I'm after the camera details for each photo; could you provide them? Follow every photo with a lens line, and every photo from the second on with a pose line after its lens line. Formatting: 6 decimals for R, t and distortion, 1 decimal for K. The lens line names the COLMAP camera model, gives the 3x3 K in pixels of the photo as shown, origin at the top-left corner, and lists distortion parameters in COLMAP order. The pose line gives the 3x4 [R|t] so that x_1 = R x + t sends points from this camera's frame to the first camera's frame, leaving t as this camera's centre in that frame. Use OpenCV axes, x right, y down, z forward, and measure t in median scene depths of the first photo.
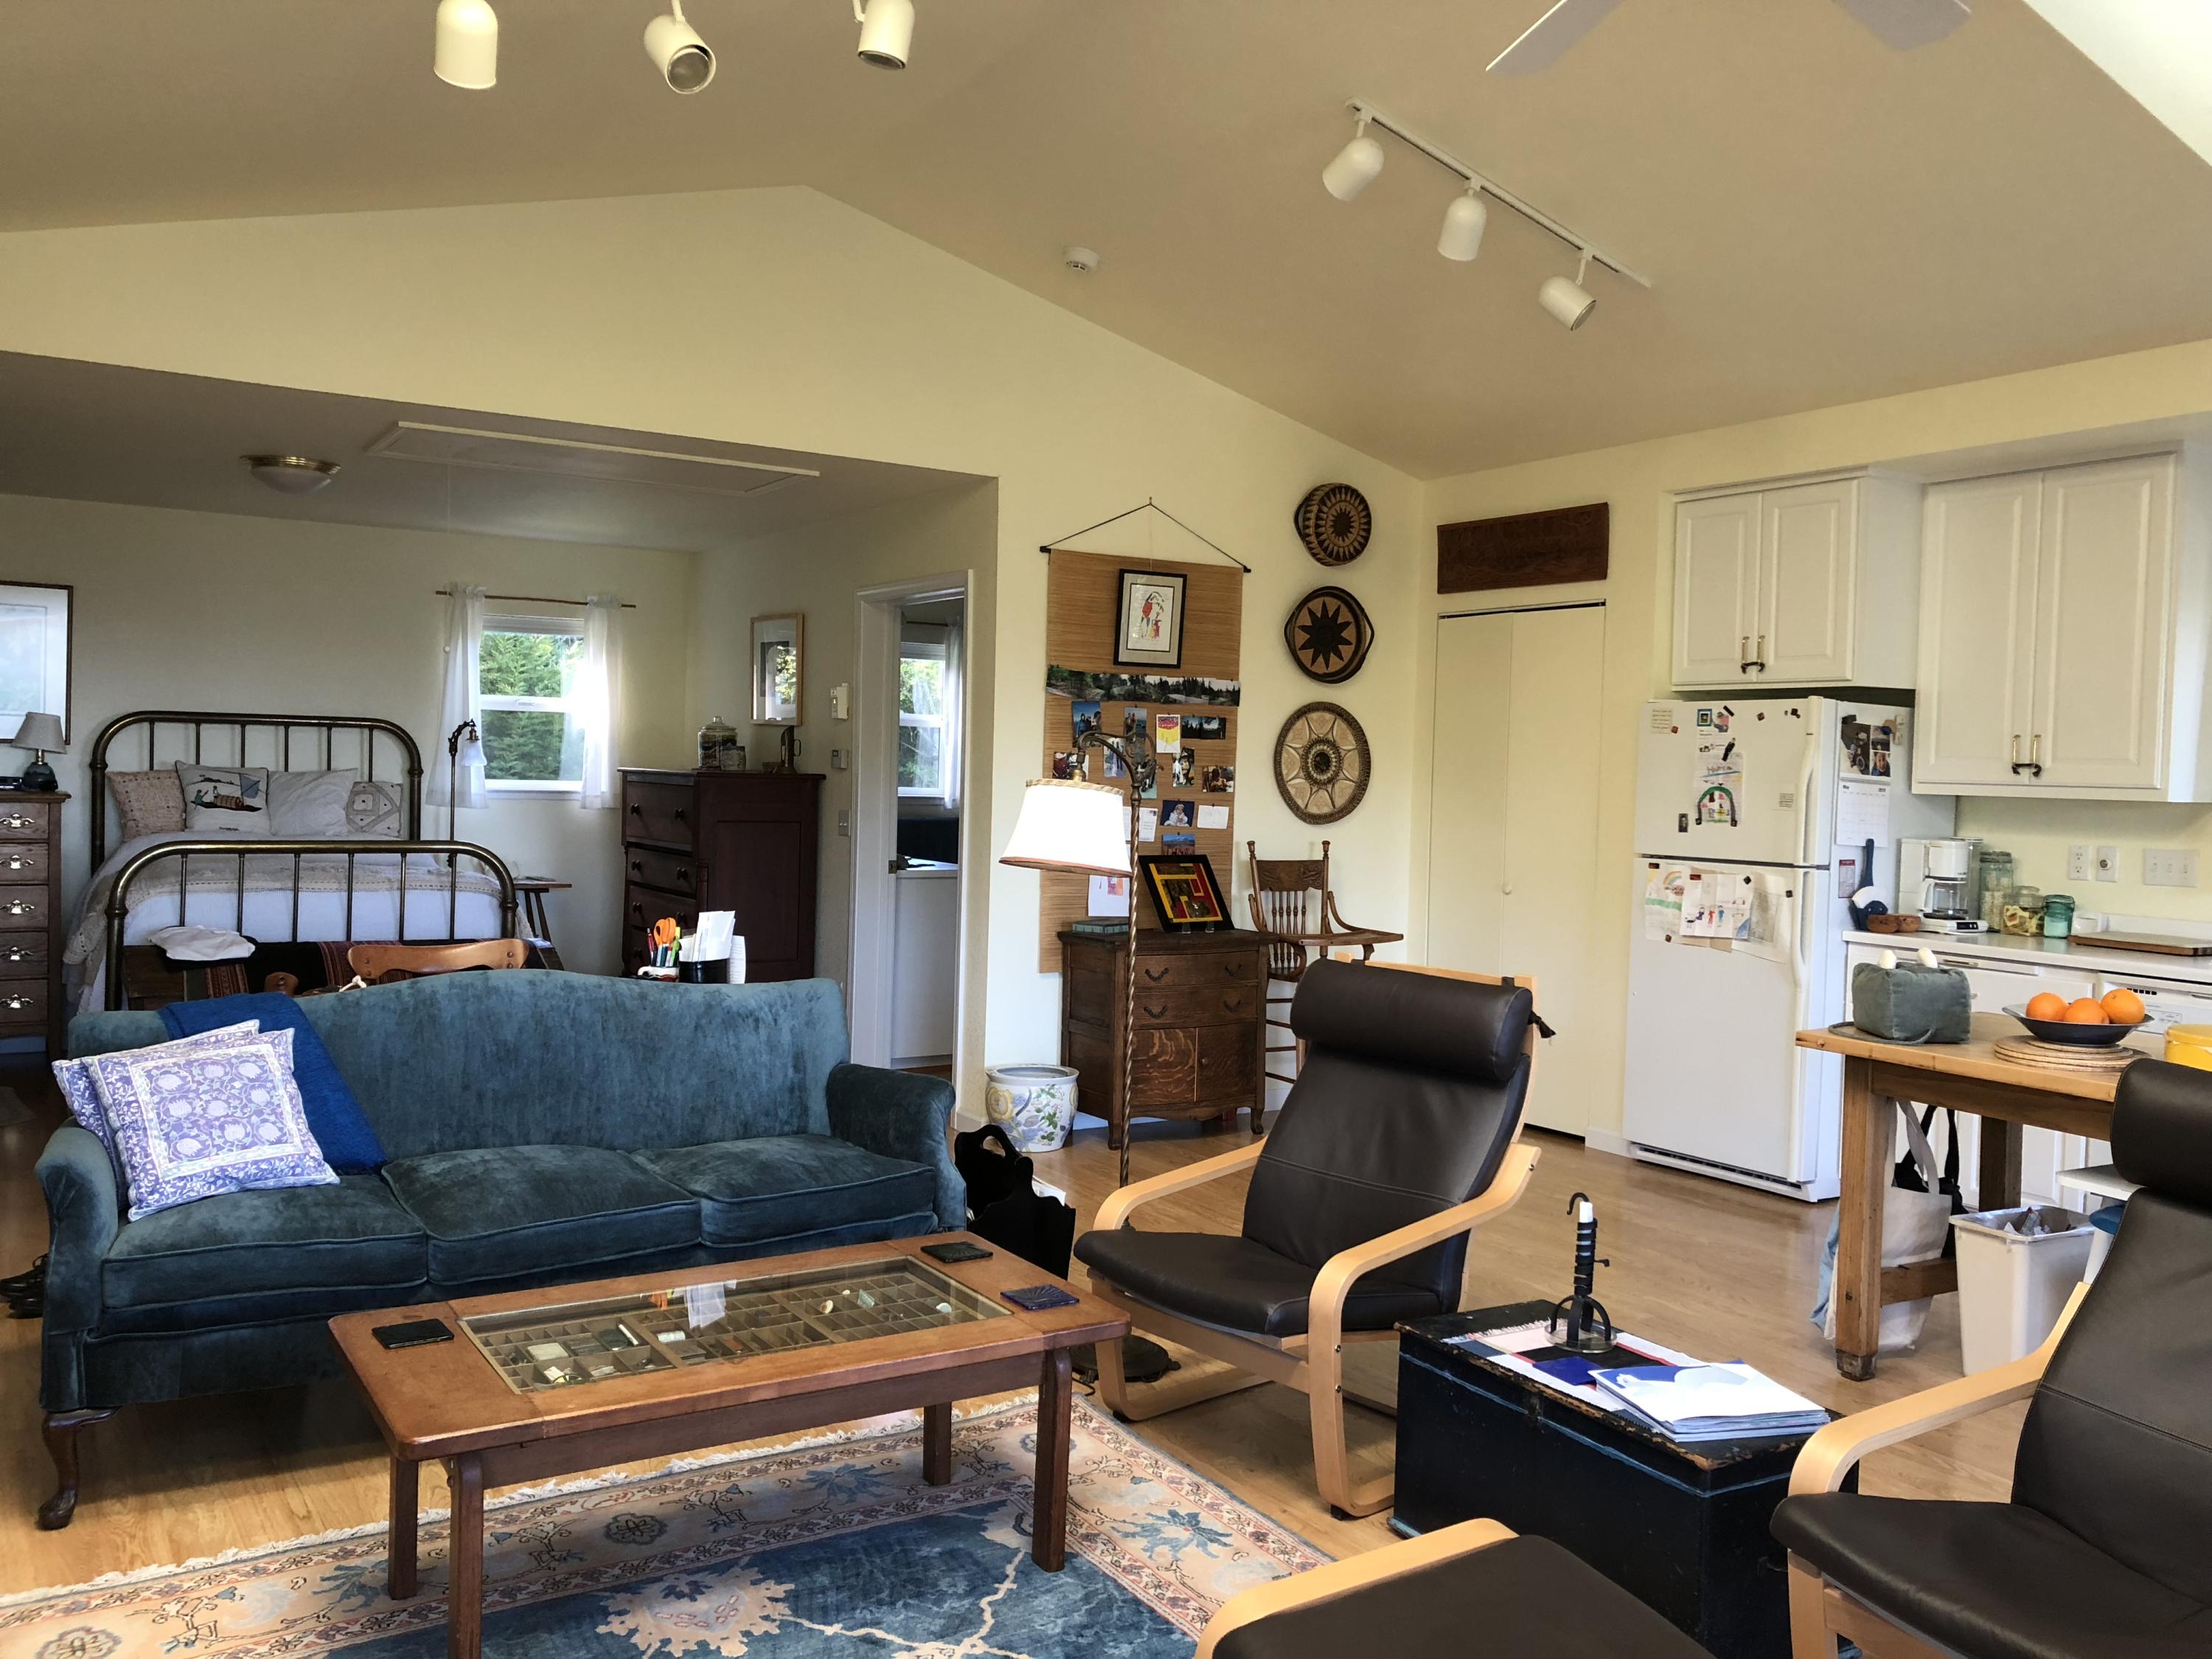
lens RADIAL K [[1839.6, 0, 1062.6], [0, 1839.6, 823.8], [0, 0, 1]] dist [0.048521, -0.061182]
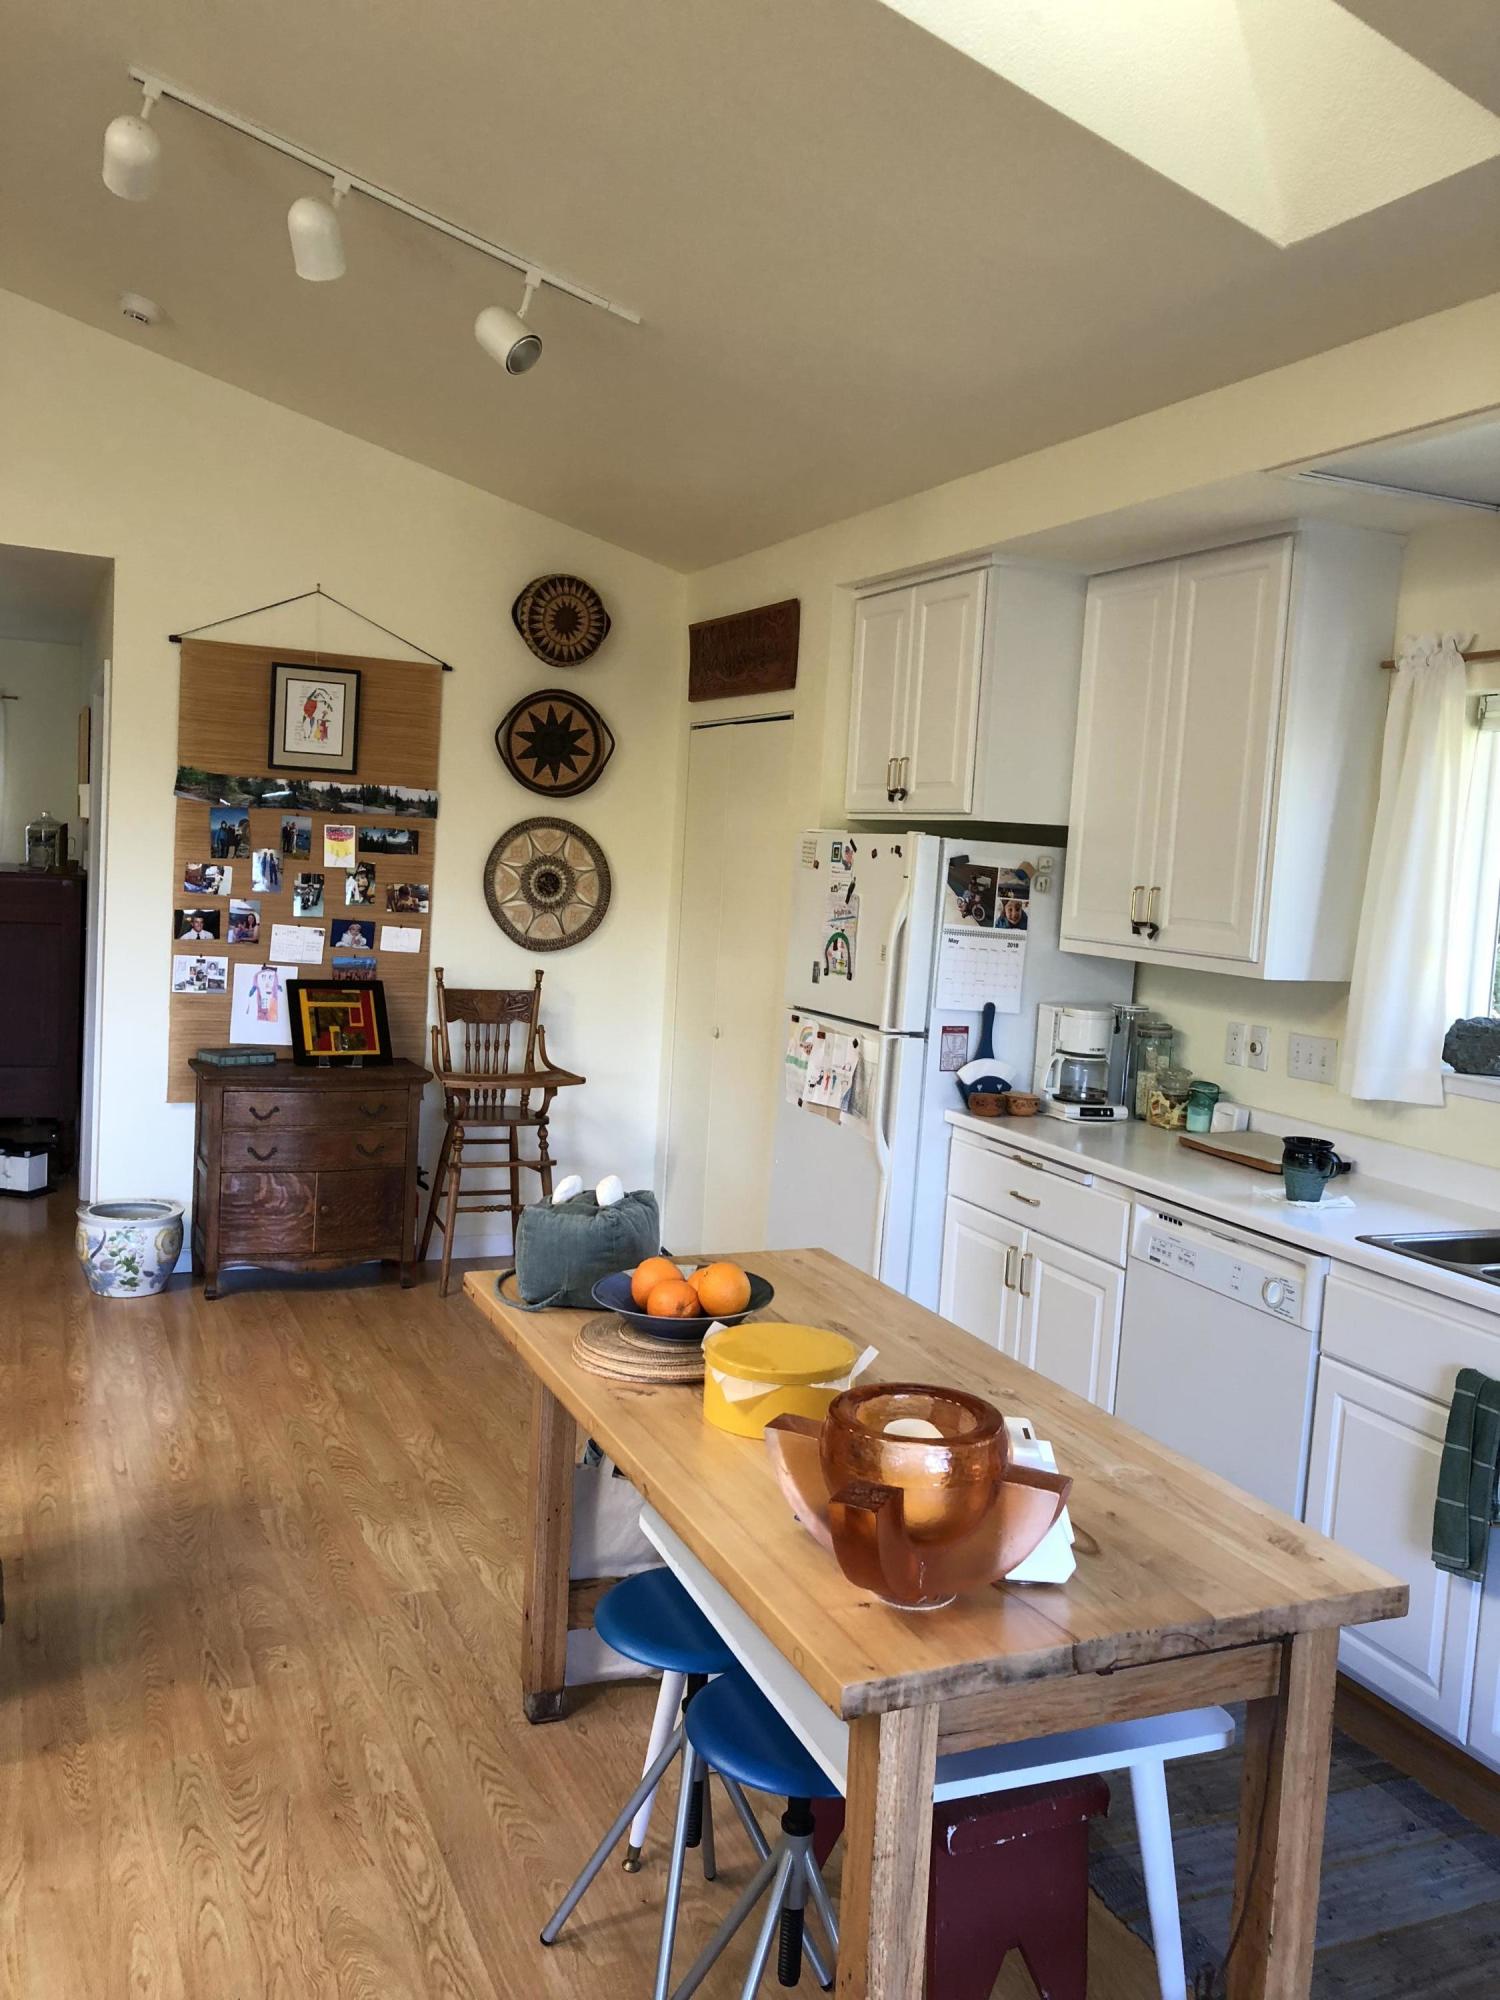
lens RADIAL K [[1663.3, 0, 758.9], [0, 1663.3, 985.0], [0, 0, 1]] dist [0.048521, -0.061182]
pose [[0.989883, 0.045460, -0.134409, 0.391037], [-0.039626, 0.998166, 0.045770, -0.027538], [0.136243, -0.039981, 0.989868, 0.213919]]
